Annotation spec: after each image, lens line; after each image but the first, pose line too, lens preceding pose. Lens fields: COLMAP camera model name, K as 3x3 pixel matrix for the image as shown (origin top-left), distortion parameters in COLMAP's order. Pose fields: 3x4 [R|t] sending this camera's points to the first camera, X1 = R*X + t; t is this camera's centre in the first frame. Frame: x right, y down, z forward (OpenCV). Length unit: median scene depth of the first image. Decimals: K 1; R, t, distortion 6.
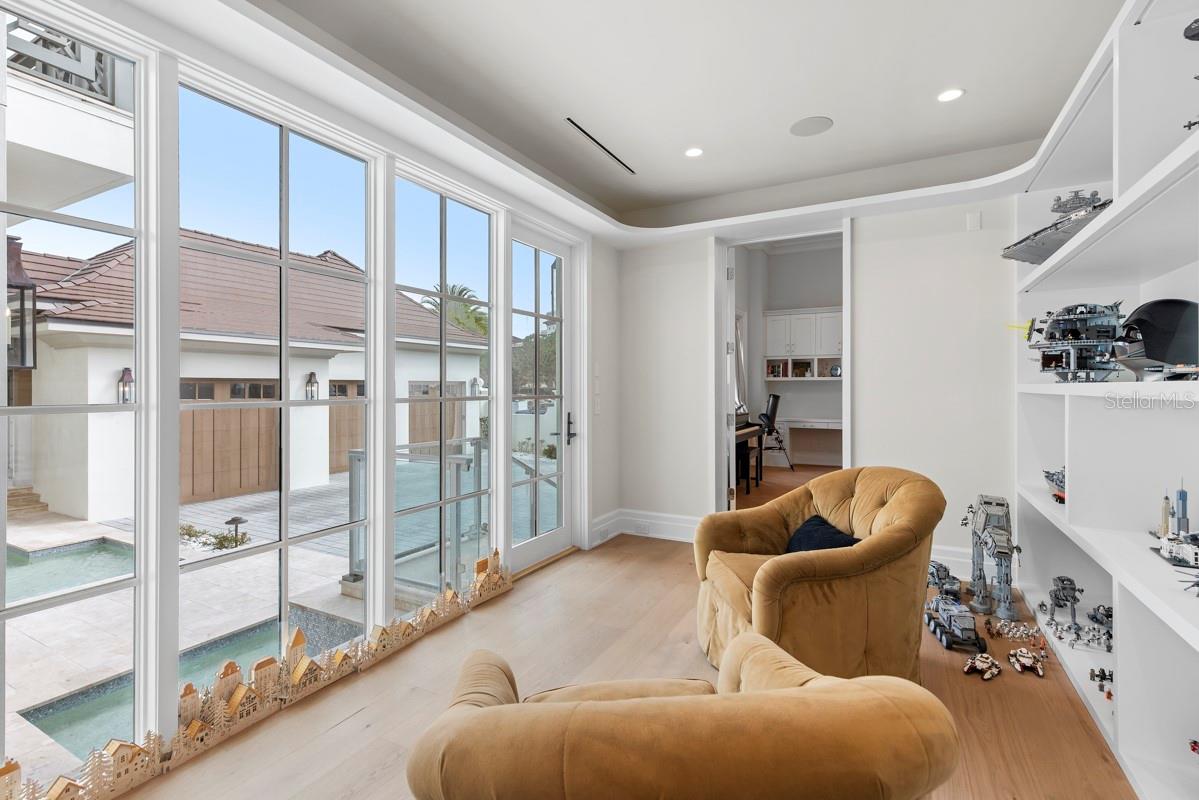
lens RADIAL K [[544.0, 0, 601.8], [0, 544.0, 392.6], [0, 0, 1]] dist [0.002800, 0.000421]
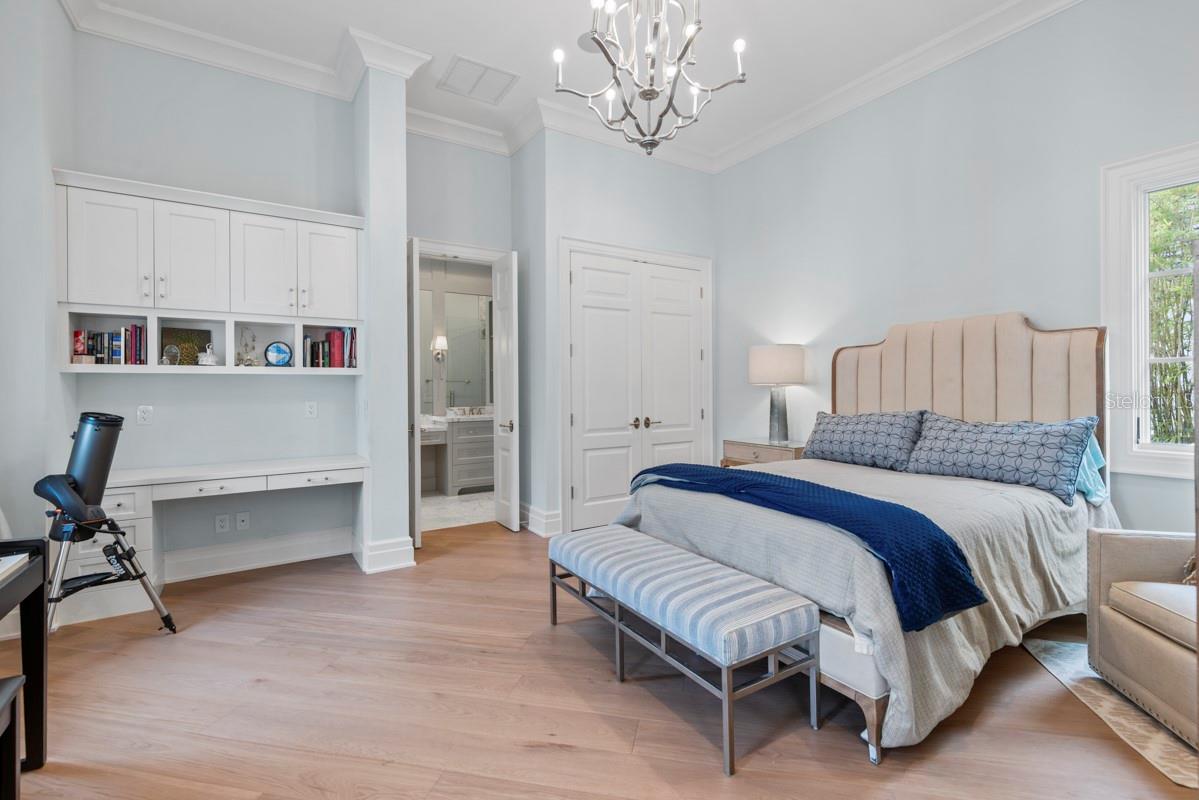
lens RADIAL K [[544.0, 0, 602.3], [0, 544.0, 389.7], [0, 0, 1]] dist [0.002800, 0.000421]
pose [[0.485667, -0.003720, 0.874136, 0.167507], [0.003471, 0.999991, 0.002327, -0.011003], [-0.874137, 0.001904, 0.485676, 0.546825]]
